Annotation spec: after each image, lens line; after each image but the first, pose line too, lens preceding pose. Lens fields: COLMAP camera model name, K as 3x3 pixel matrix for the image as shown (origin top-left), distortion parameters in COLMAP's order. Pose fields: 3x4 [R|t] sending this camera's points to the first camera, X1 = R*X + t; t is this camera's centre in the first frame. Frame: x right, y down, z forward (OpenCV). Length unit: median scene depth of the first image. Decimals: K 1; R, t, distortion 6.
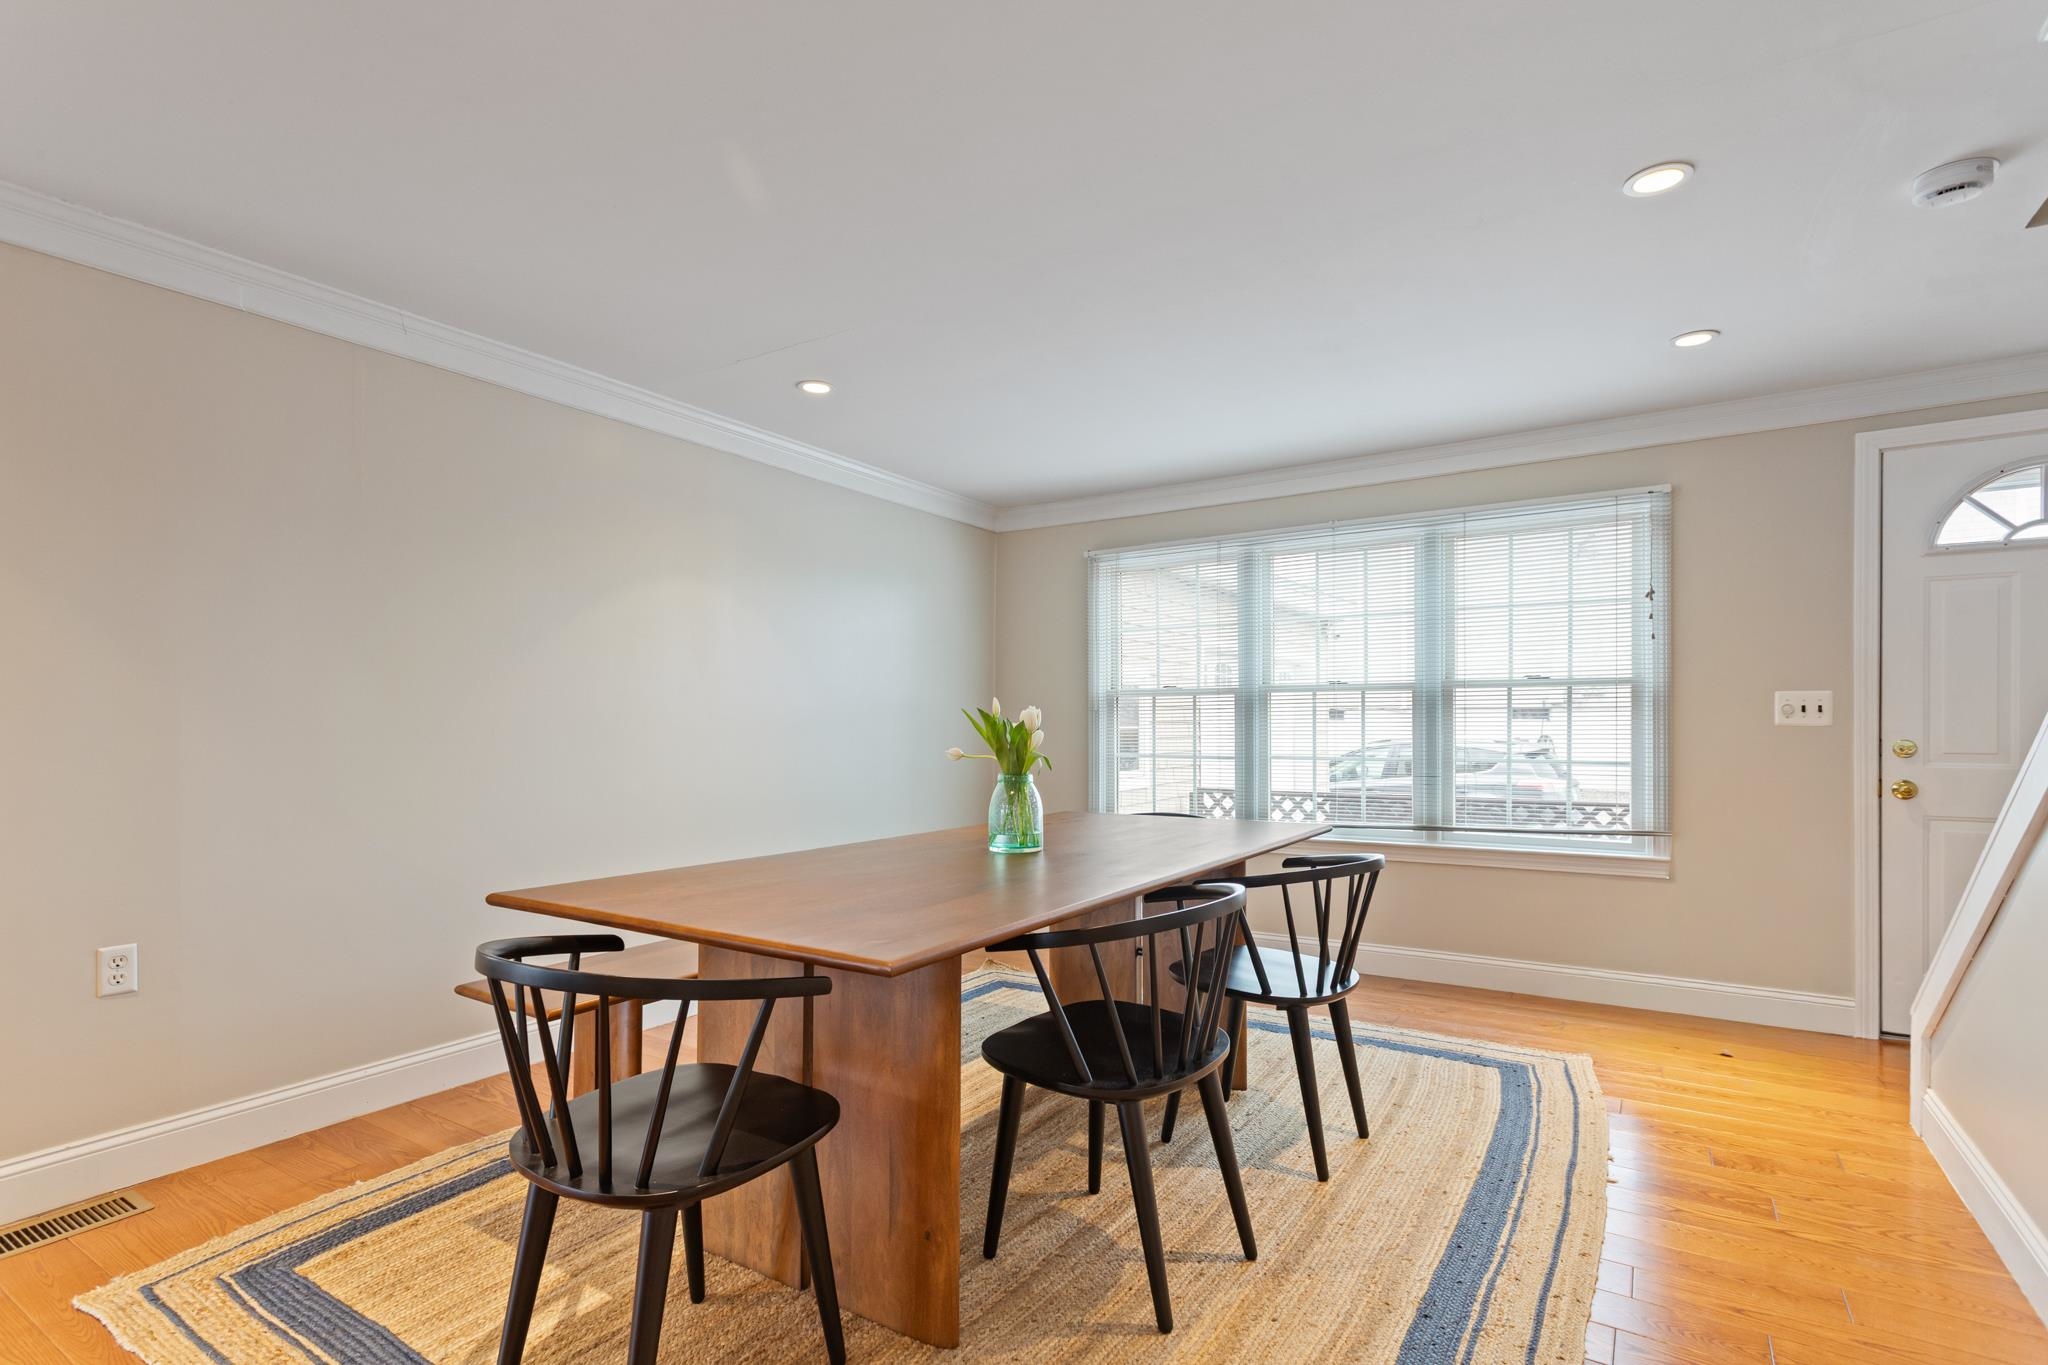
lens RADIAL K [[994.1, 0, 1020.1], [0, 994.1, 715.6], [0, 0, 1]] dist [0.003192, 0.000155]
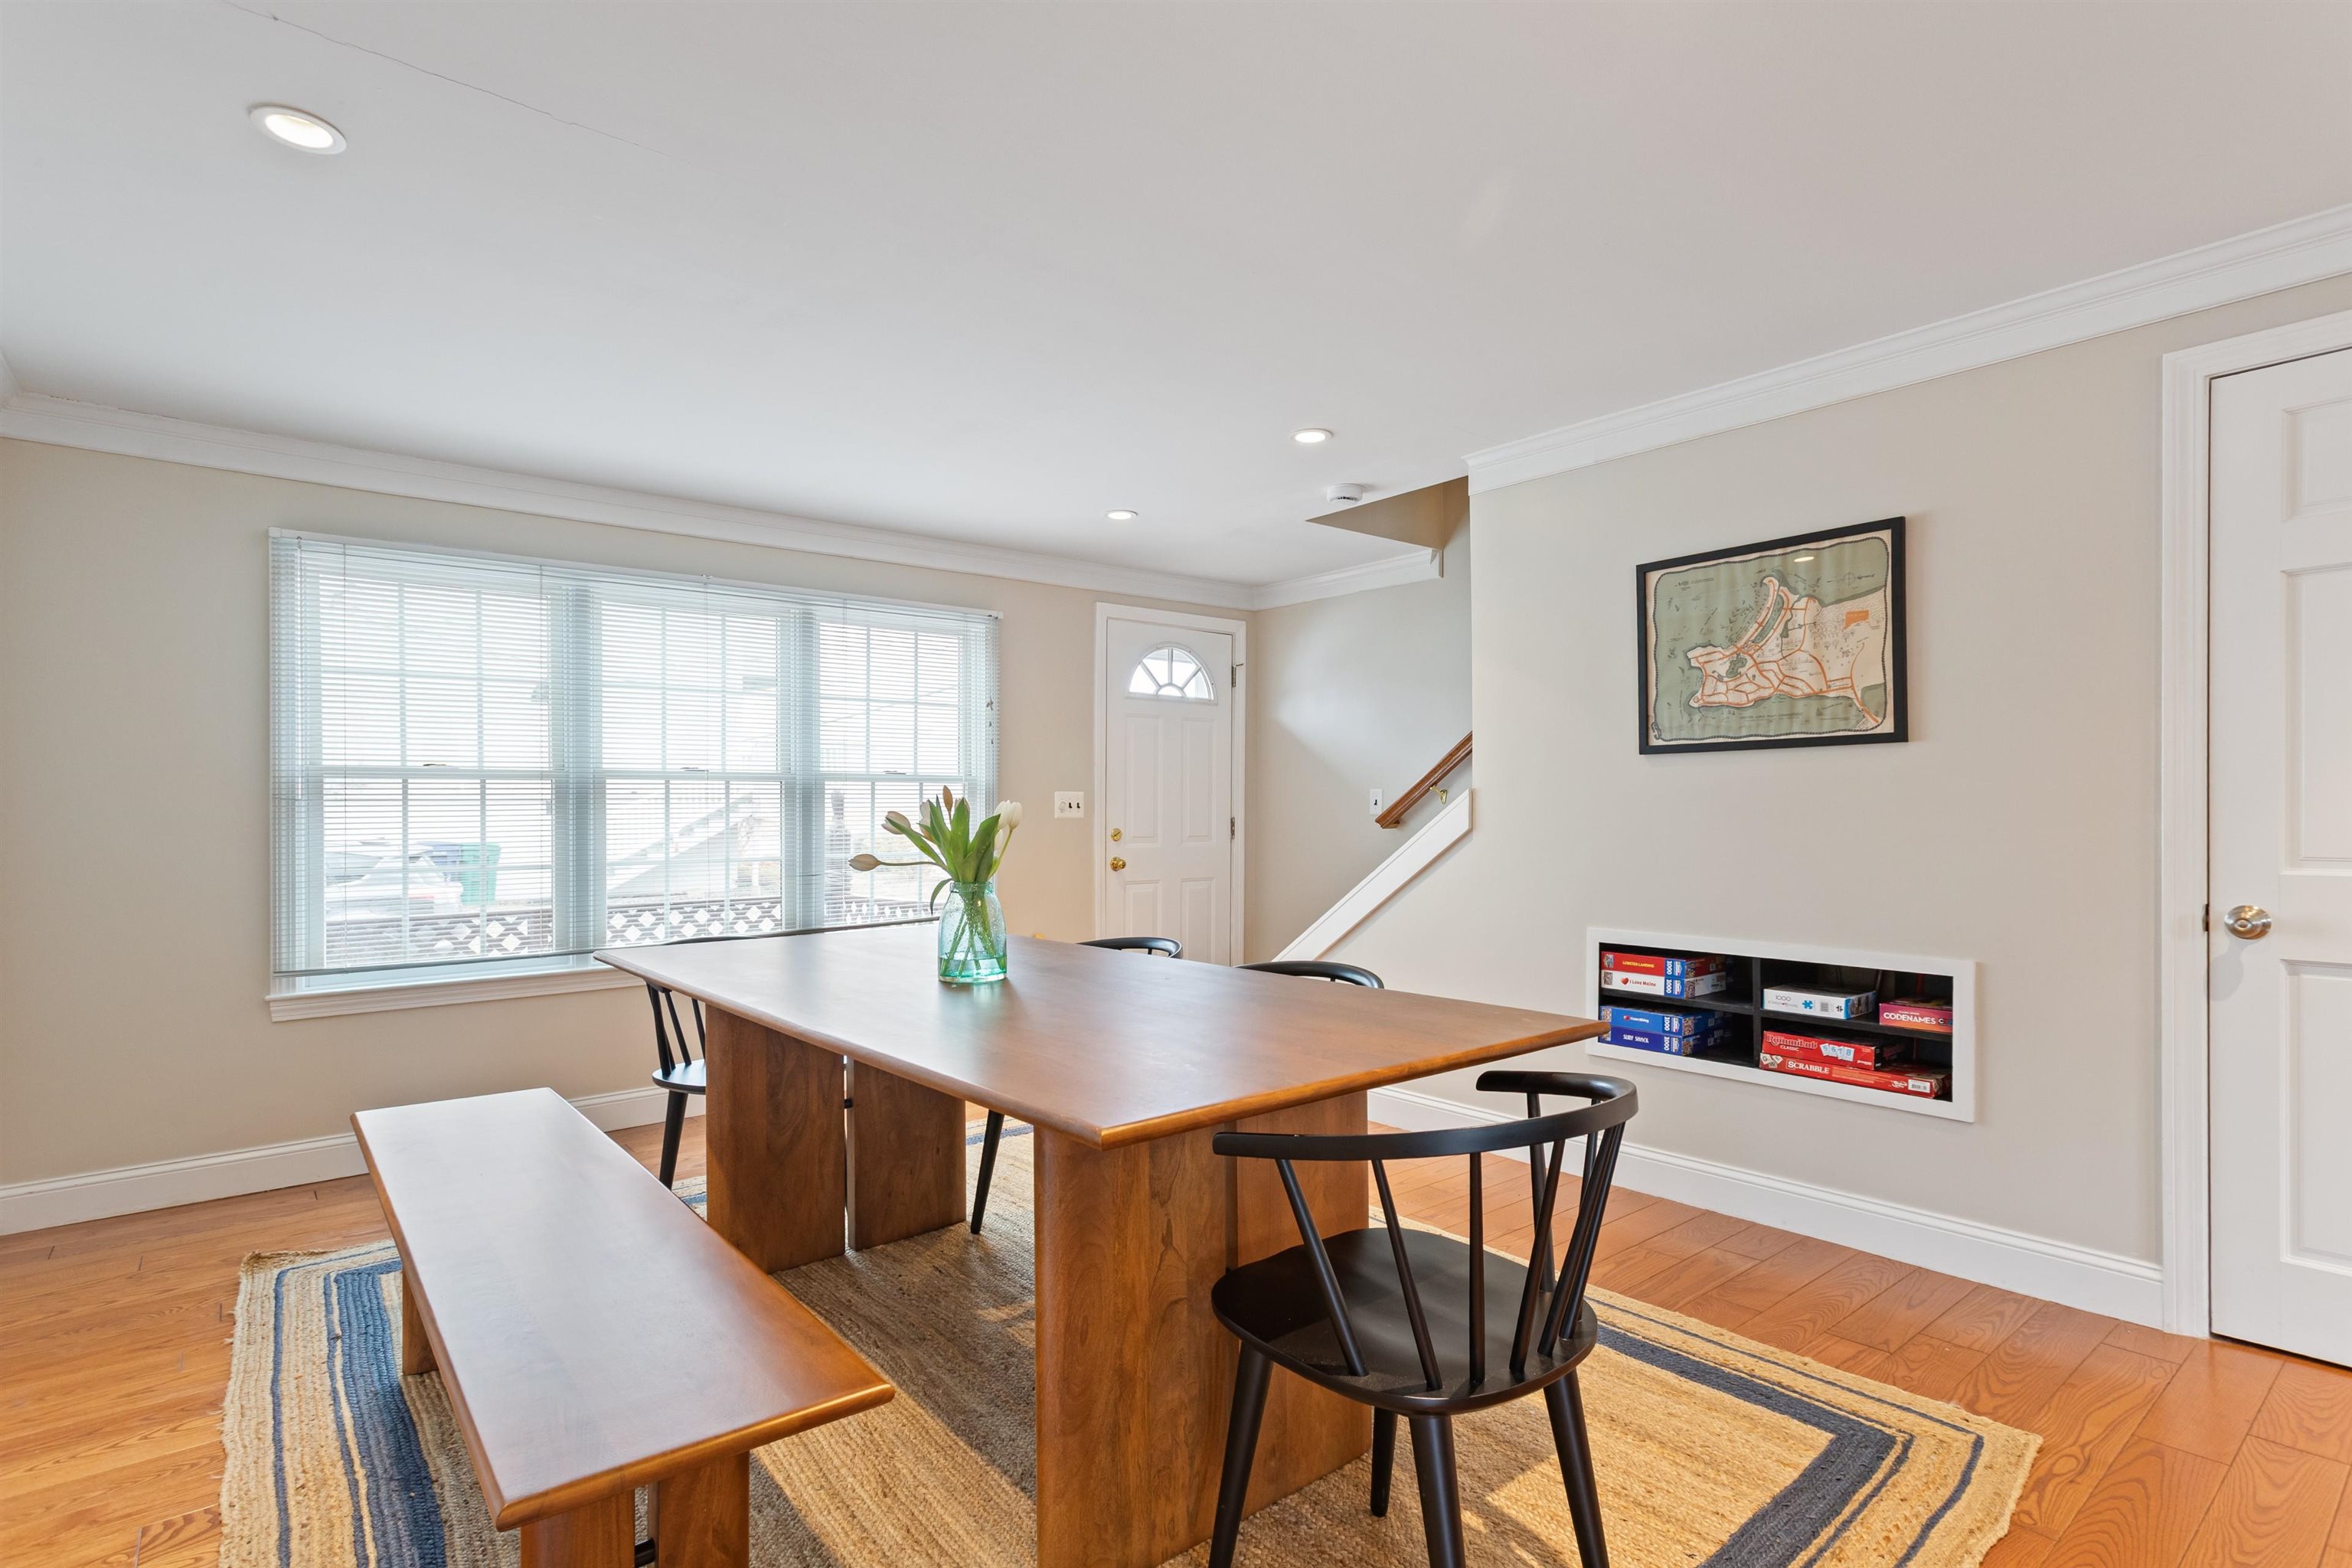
lens RADIAL K [[1138.8, 0, 1173.1], [0, 1138.8, 822.8], [0, 0, 1]] dist [-0.030253, -0.000229]
pose [[0.306736, -0.005179, 0.951780, -0.430833], [-0.001057, 0.999983, 0.005782, 0.005374], [-0.951794, -0.002780, 0.306726, 0.306341]]
